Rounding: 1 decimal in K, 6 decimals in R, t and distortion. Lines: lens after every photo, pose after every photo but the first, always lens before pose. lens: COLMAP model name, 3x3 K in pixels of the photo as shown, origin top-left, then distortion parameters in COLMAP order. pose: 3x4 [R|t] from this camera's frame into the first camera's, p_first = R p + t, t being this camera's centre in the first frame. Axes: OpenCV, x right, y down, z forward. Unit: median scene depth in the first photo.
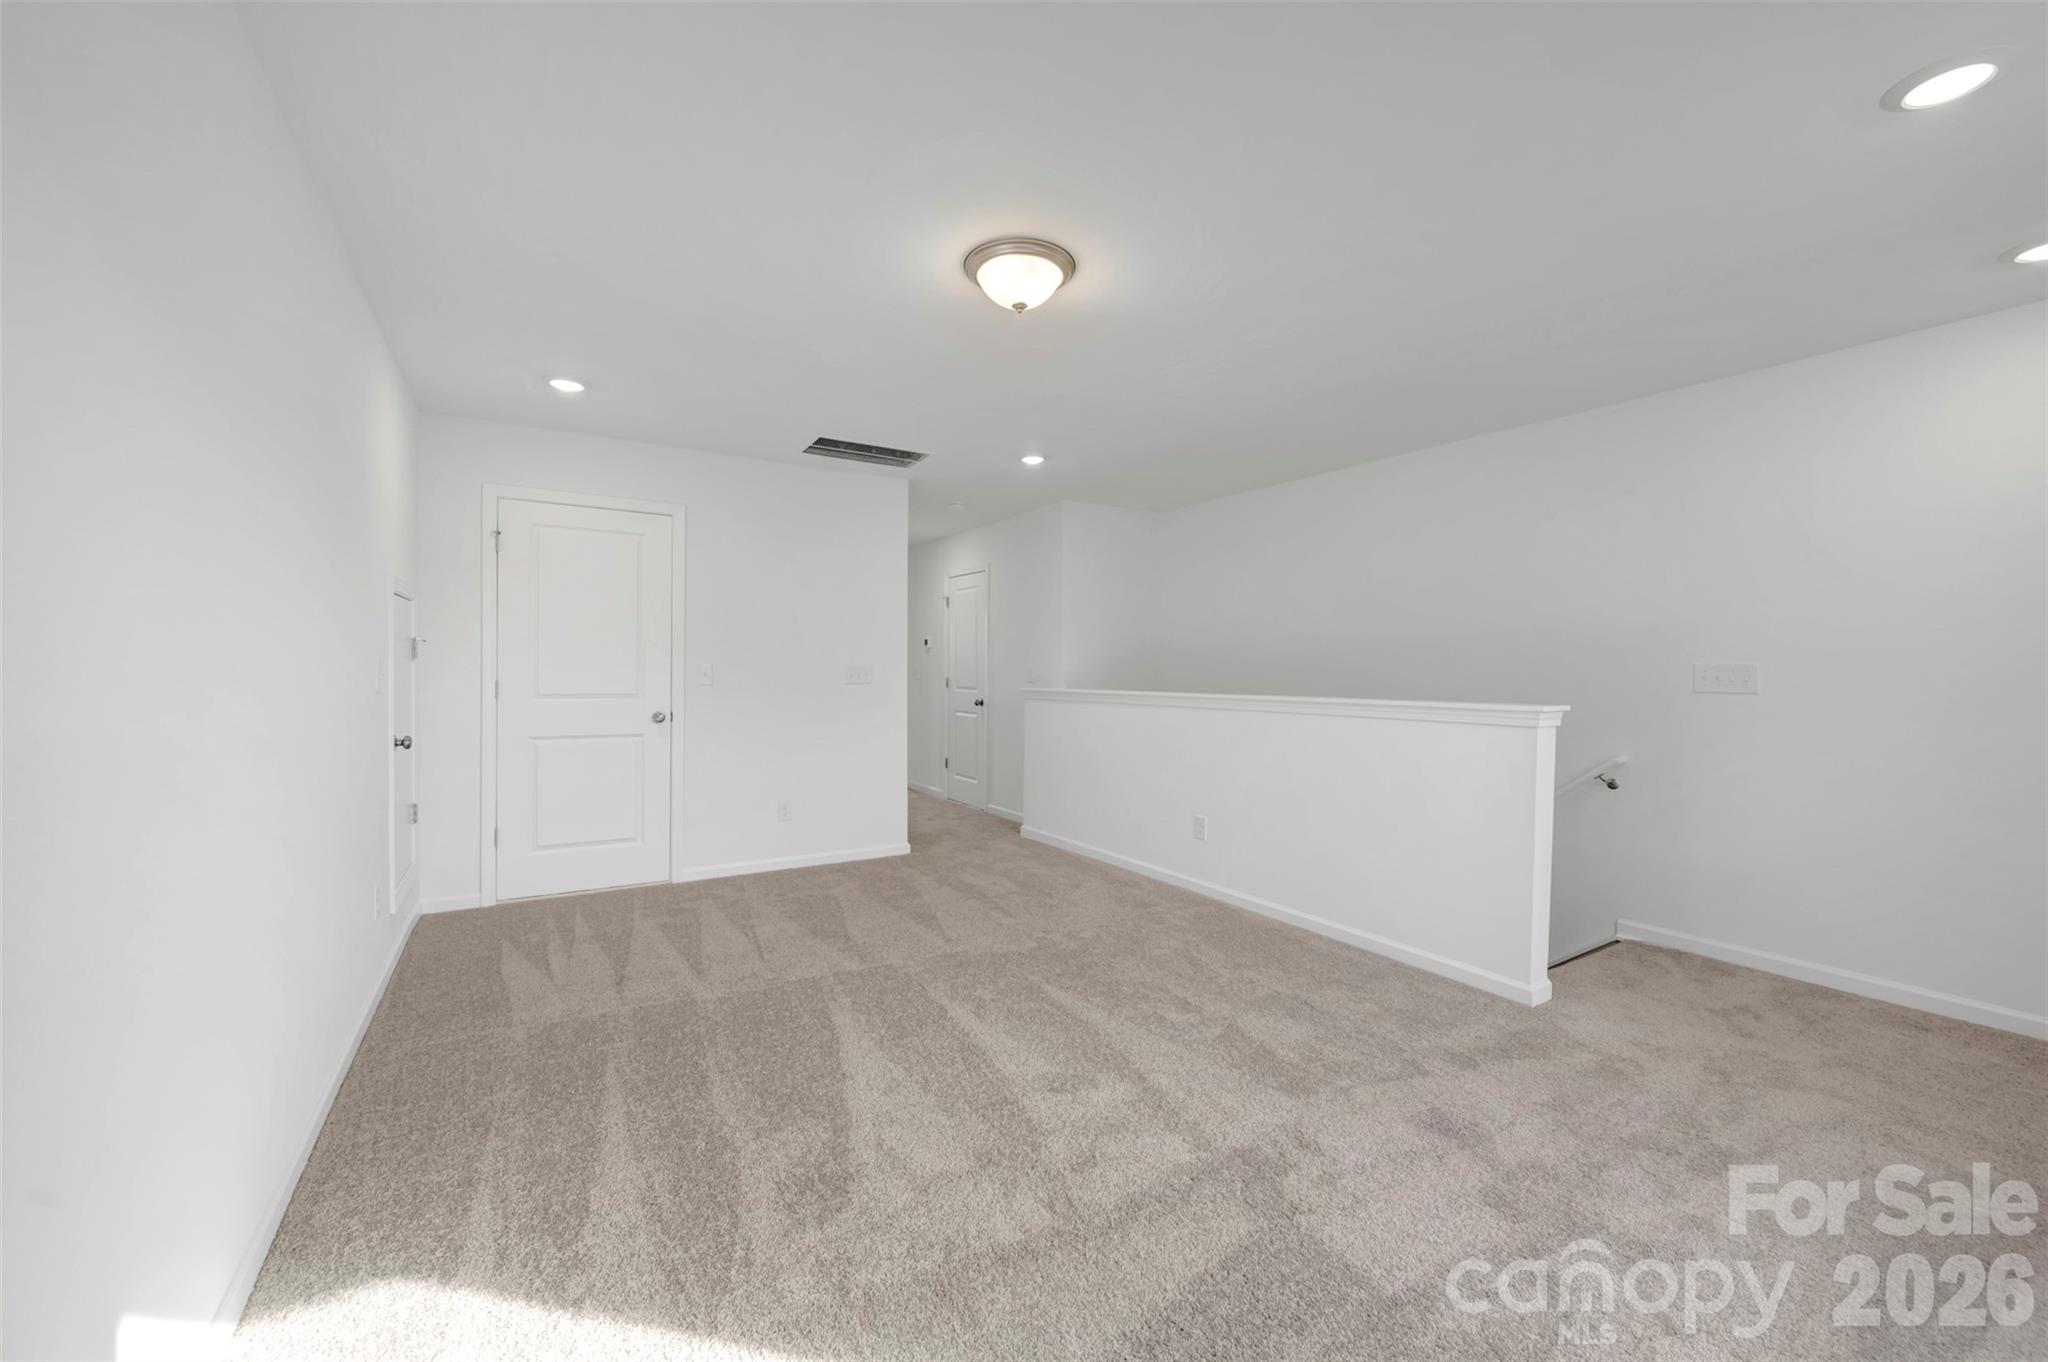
lens RADIAL K [[816.7, 0, 1022.7], [0, 816.7, 677.2], [0, 0, 1]] dist [-0.002969, 0.000588]
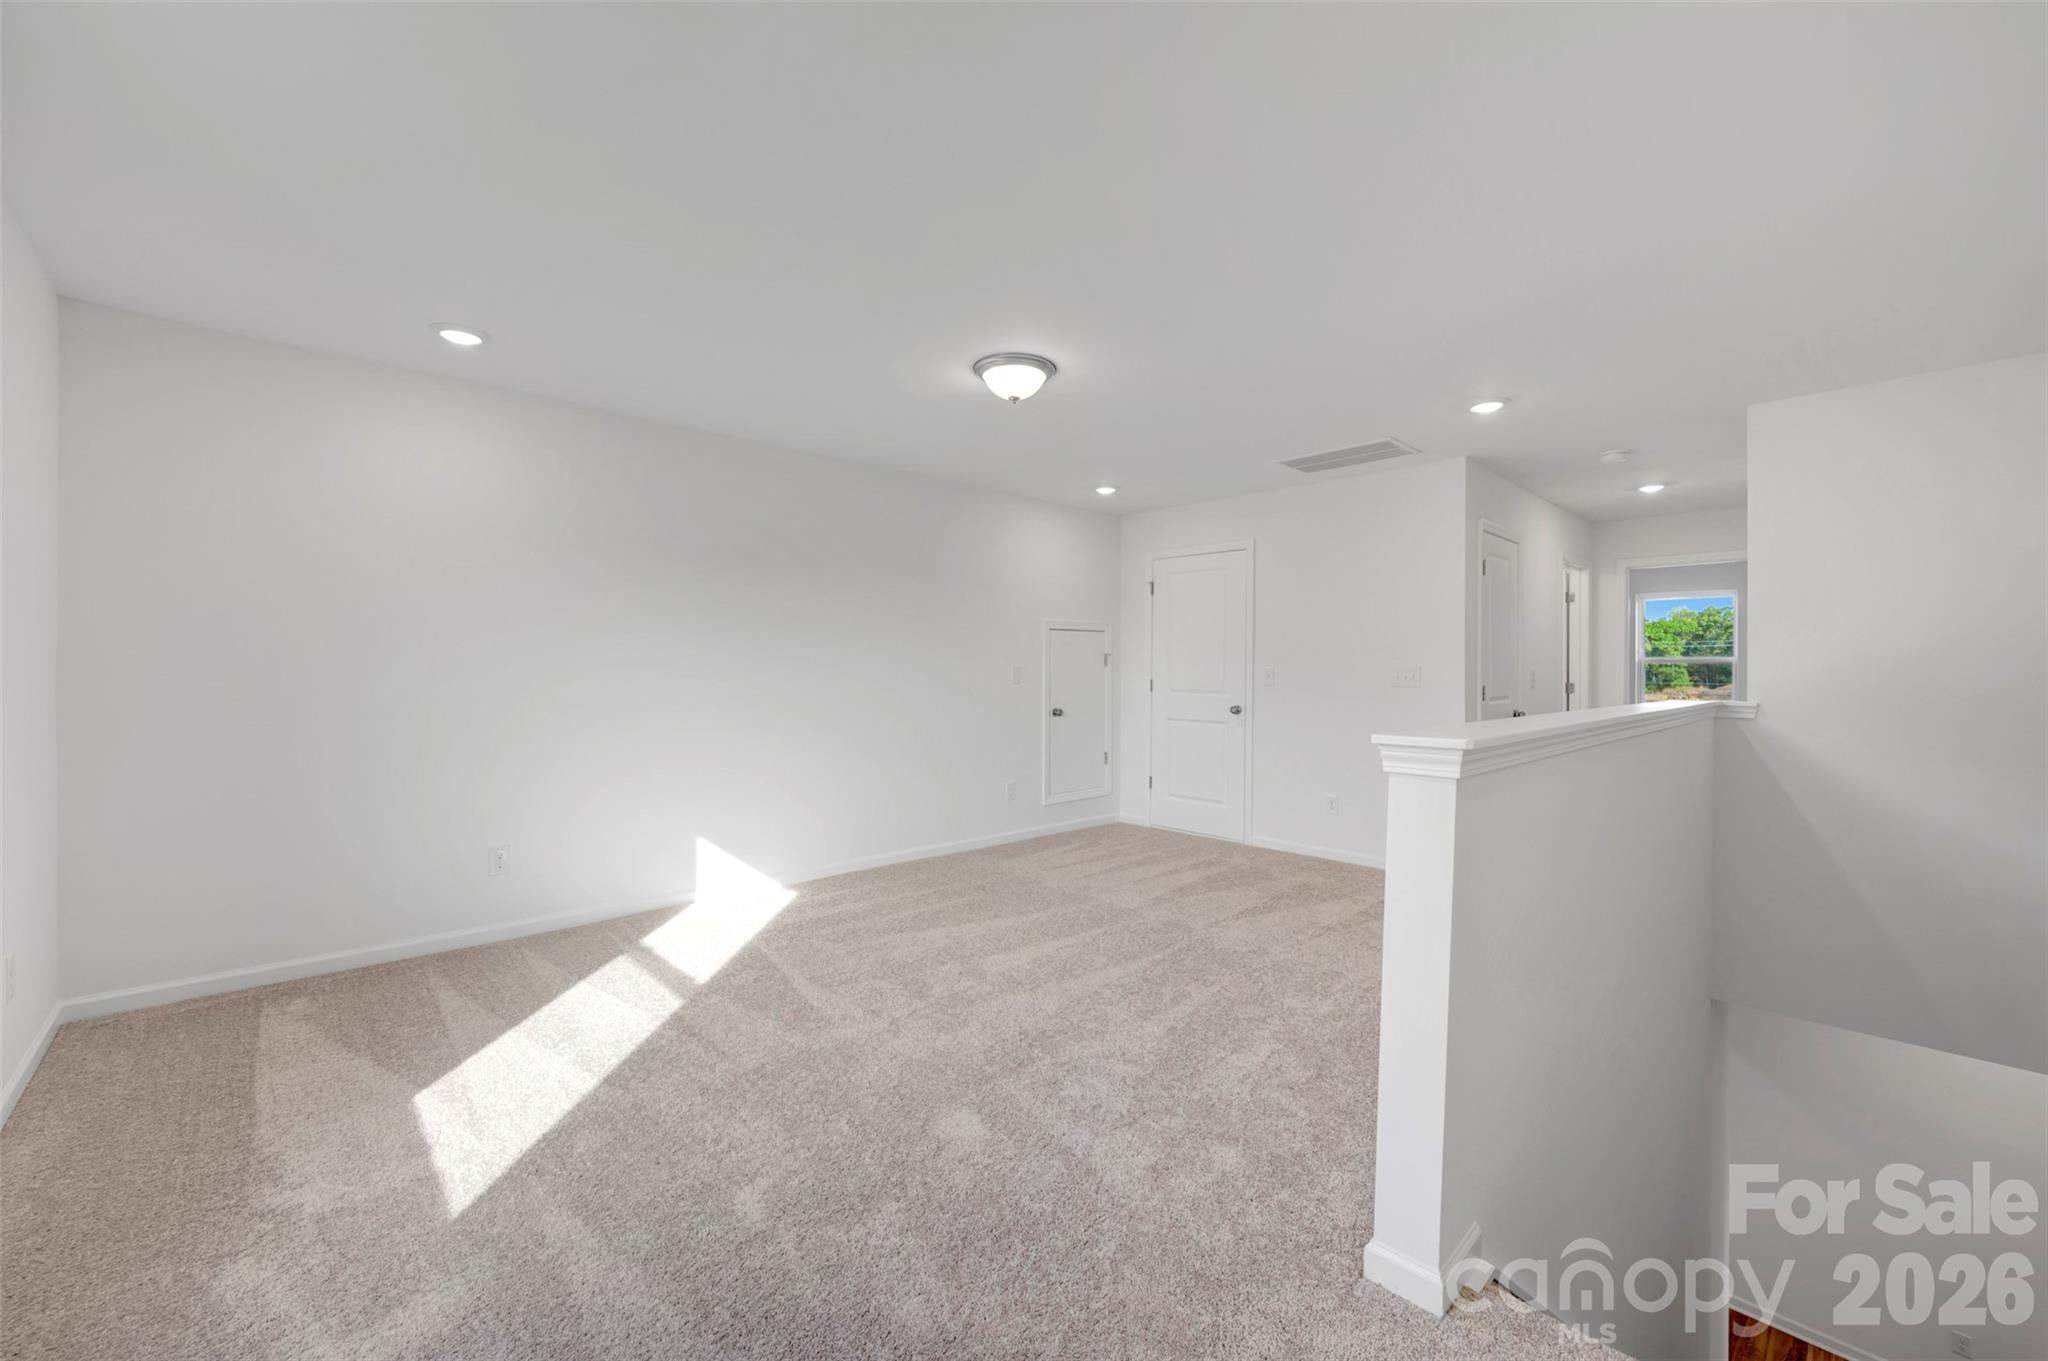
lens RADIAL K [[816.7, 0, 1022.1], [0, 816.7, 669.4], [0, 0, 1]] dist [-0.002969, 0.000588]
pose [[0.187113, -0.005291, -0.982324, 1.009368], [-0.012644, 0.999890, -0.007794, 0.000769], [0.982257, 0.013879, 0.187025, 0.597628]]
